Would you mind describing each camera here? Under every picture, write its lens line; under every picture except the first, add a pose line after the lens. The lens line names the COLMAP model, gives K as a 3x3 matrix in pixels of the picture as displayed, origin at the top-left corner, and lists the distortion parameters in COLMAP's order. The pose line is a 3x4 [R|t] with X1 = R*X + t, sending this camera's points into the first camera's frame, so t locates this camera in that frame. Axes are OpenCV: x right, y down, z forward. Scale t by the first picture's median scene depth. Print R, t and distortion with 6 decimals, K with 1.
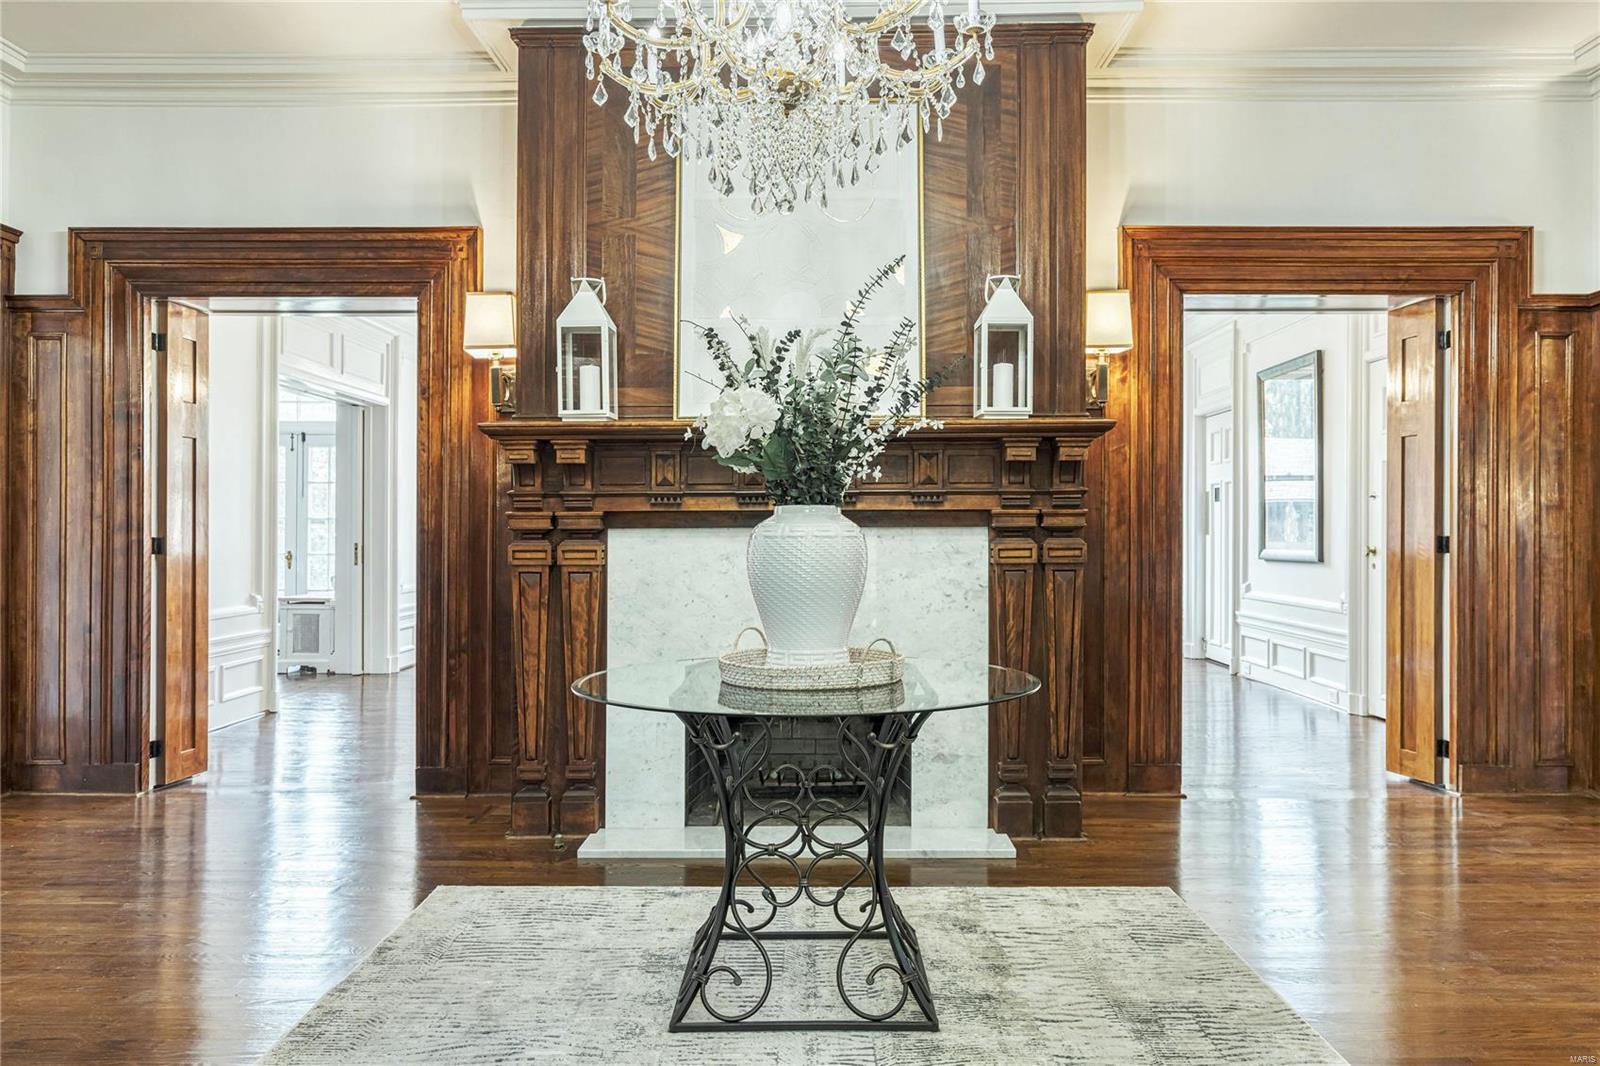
lens RADIAL K [[1153.8, 0, 801.2], [0, 1153.8, 537.5], [0, 0, 1]] dist [0.013734, -0.000585]
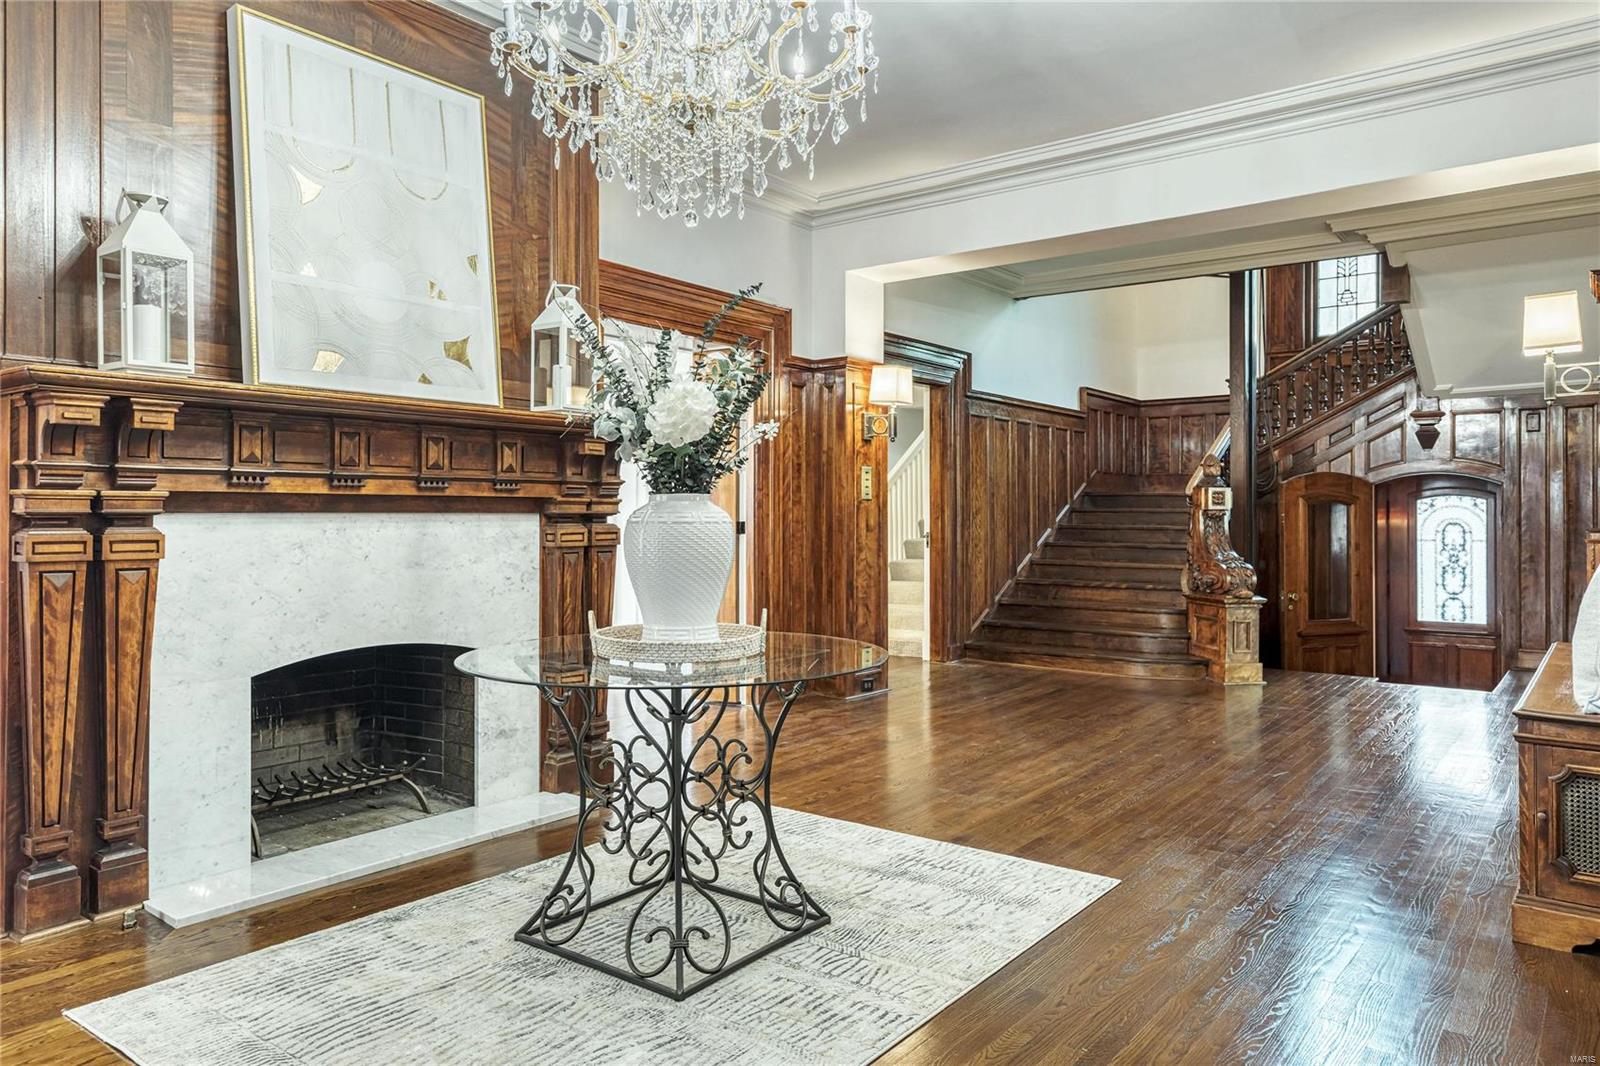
lens RADIAL K [[1068.5, 0, 800.3], [0, 1068.5, 524.0], [0, 0, 1]] dist [0.010180, -0.000764]
pose [[0.601185, -0.002399, 0.799106, -0.499635], [0.000223, 0.999996, 0.002835, -0.002072], [-0.799110, -0.001526, 0.601183, 0.206457]]
